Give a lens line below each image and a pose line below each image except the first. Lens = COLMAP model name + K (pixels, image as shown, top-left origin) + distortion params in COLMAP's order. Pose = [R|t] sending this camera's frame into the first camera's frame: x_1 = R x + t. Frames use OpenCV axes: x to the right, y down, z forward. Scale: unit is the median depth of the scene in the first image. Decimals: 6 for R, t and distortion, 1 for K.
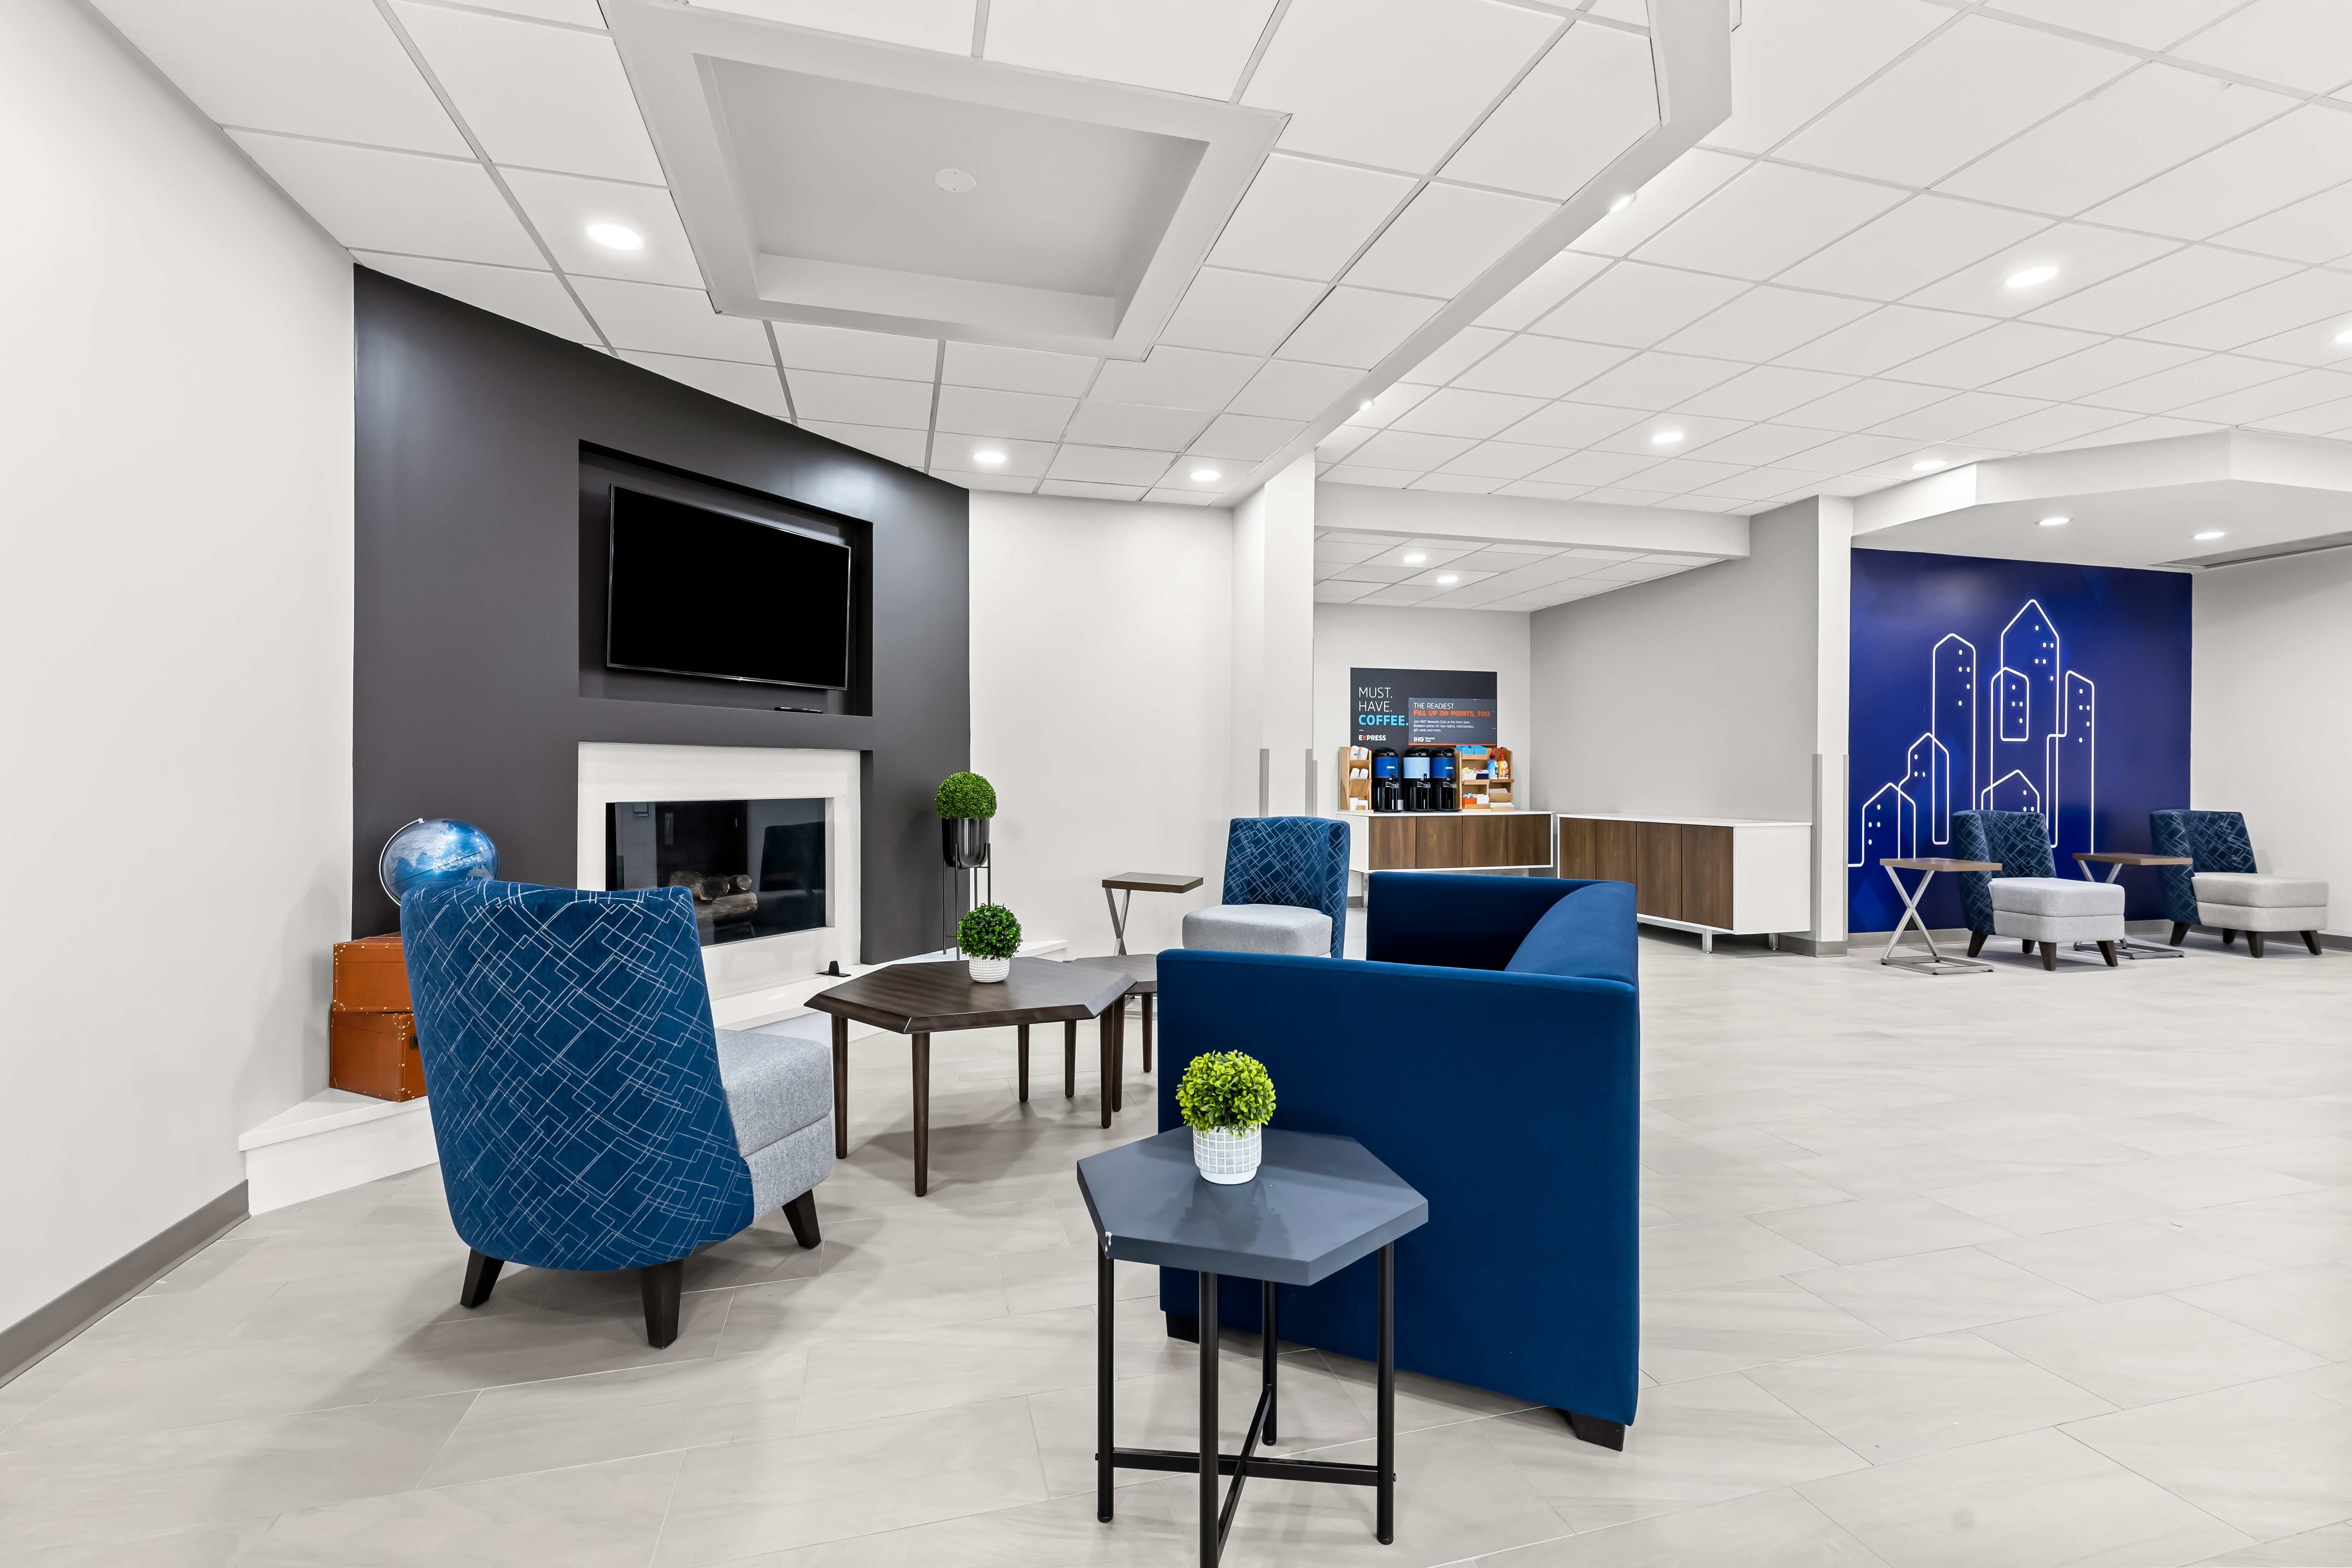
lens RADIAL K [[1021.8, 0, 1171.2], [0, 1021.8, 780.0], [0, 0, 1]] dist [0.000608, 0.000006]
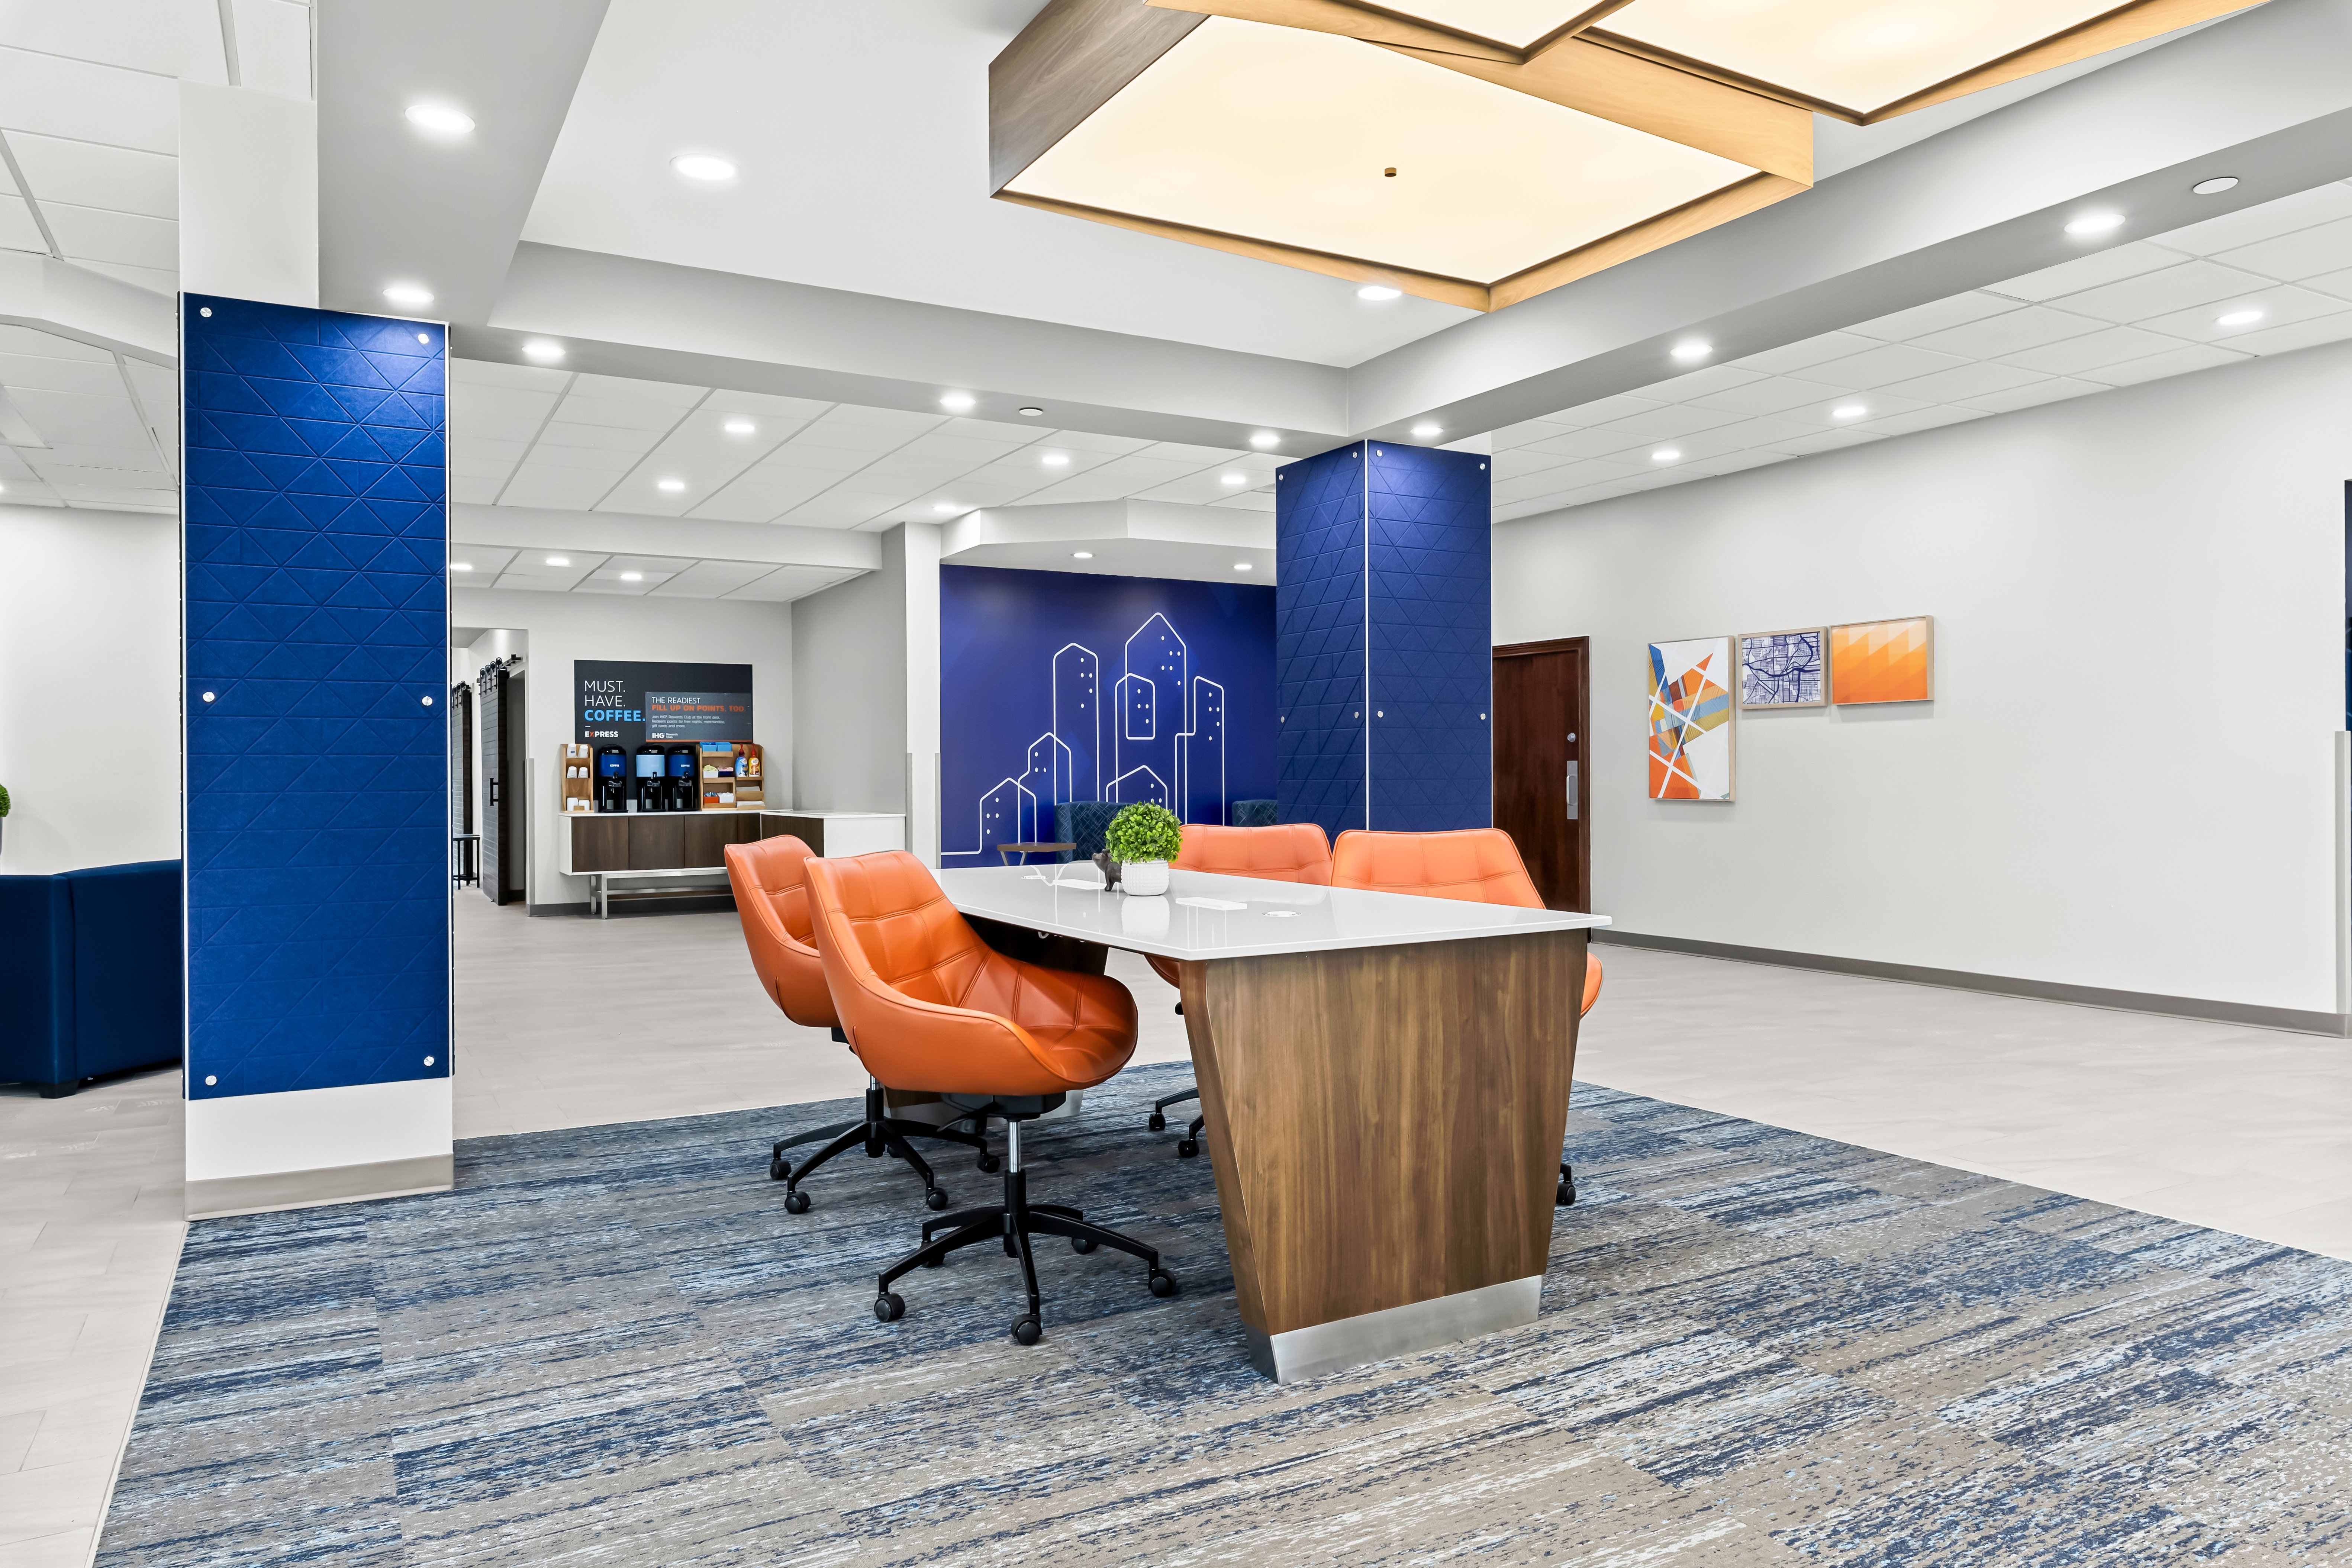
lens RADIAL K [[1513.8, 0, 1165.3], [0, 1513.8, 783.5], [0, 0, 1]] dist [0.005241, 0.001414]
pose [[0.968890, -0.008636, 0.247339, 0.356356], [0.007829, 0.999960, 0.004243, 0.002675], [-0.247366, -0.002174, 0.968920, -0.490969]]
